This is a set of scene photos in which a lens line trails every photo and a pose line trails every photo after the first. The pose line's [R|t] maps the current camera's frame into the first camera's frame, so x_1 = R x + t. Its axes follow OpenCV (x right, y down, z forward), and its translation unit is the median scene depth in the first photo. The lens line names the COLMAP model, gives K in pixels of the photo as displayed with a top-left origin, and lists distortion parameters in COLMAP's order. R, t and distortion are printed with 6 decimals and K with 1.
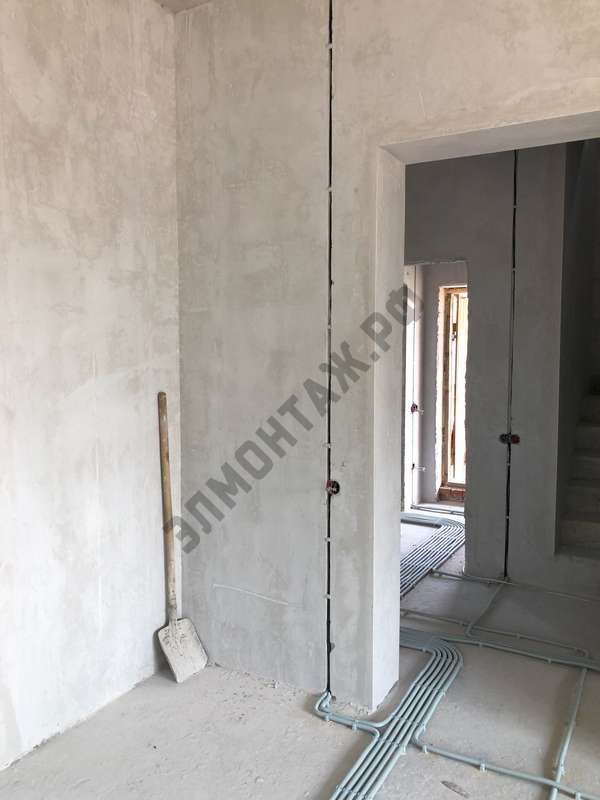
lens RADIAL K [[657.1, 0, 297.7], [0, 657.1, 398.3], [0, 0, 1]] dist [0.019079, -0.002830]
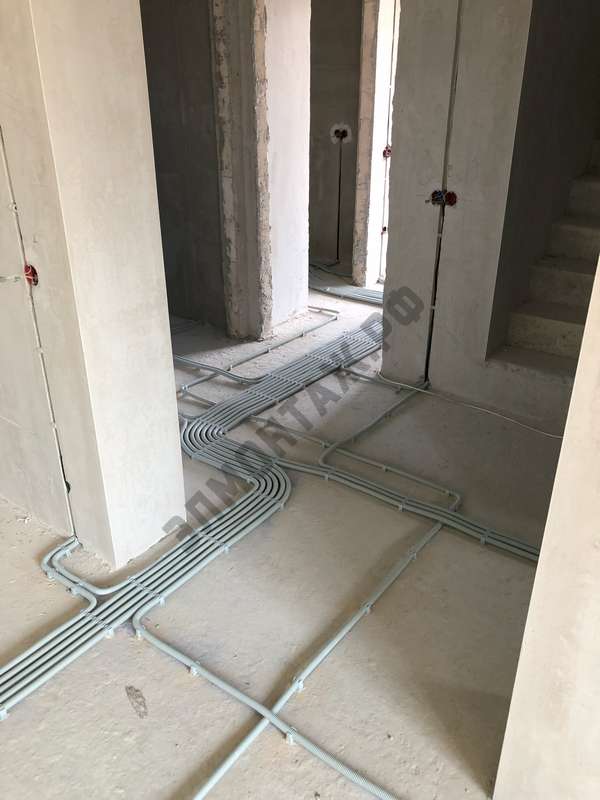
lens RADIAL K [[657.1, 0, 301.2], [0, 657.1, 403.5], [0, 0, 1]] dist [0.019079, -0.002830]
pose [[0.992359, 0.057287, -0.109276, 0.303962], [-0.012680, 0.928336, 0.371527, 0.006711], [0.122728, -0.367302, 0.921969, 0.296620]]
